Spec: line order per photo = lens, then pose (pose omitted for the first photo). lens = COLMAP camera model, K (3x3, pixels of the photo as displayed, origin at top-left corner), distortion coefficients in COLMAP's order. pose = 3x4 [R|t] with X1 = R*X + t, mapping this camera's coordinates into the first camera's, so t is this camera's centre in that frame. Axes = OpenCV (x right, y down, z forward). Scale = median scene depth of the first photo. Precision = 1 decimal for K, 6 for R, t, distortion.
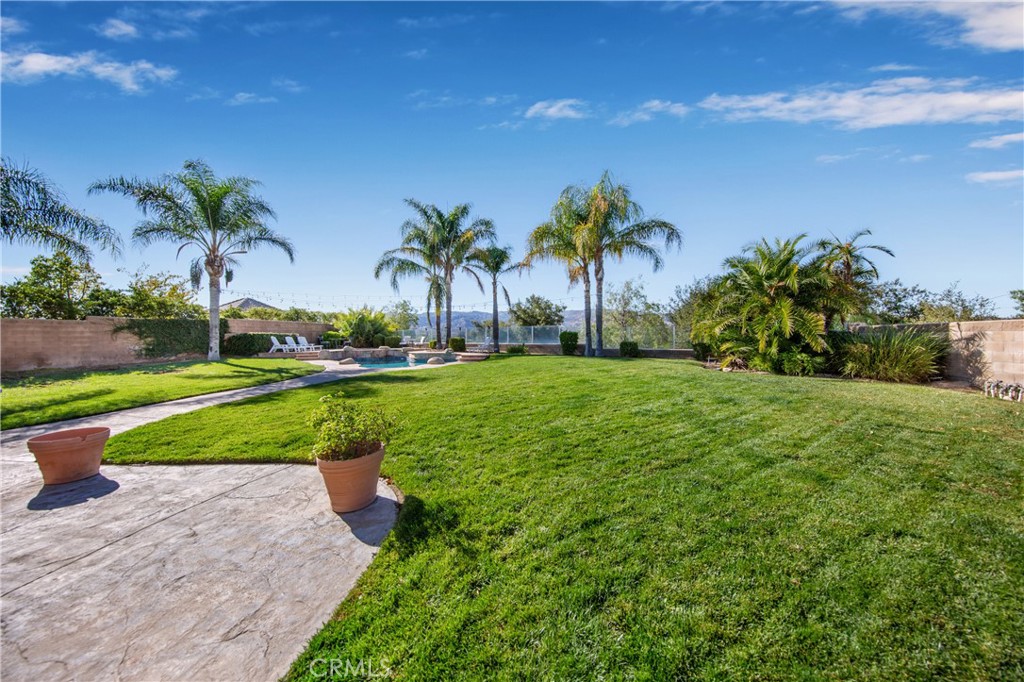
lens RADIAL K [[302.1, 0, 512.0], [0, 302.1, 341.0], [0, 0, 1]] dist [0.000026, -0.000003]
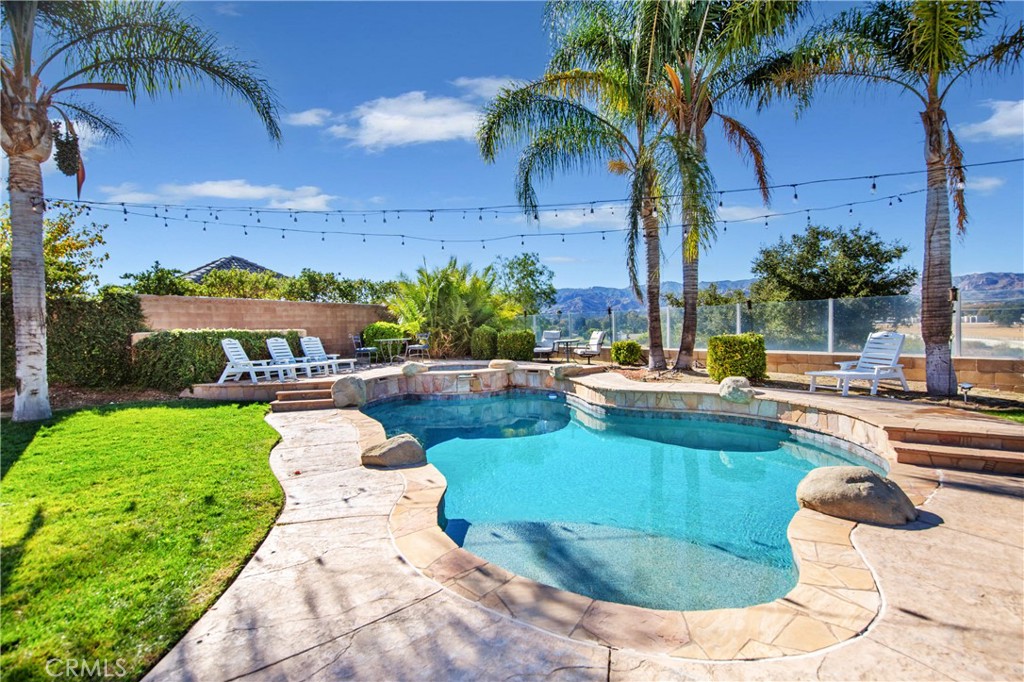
lens RADIAL K [[389.1, 0, 512.0], [0, 389.1, 341.0], [0, 0, 1]] dist [-0.000253, 0.000015]
pose [[0.958217, -0.001338, -0.286040, -0.261382], [0.010406, 0.999490, 0.030185, -0.019210], [0.285854, -0.031901, 0.957742, 0.520419]]
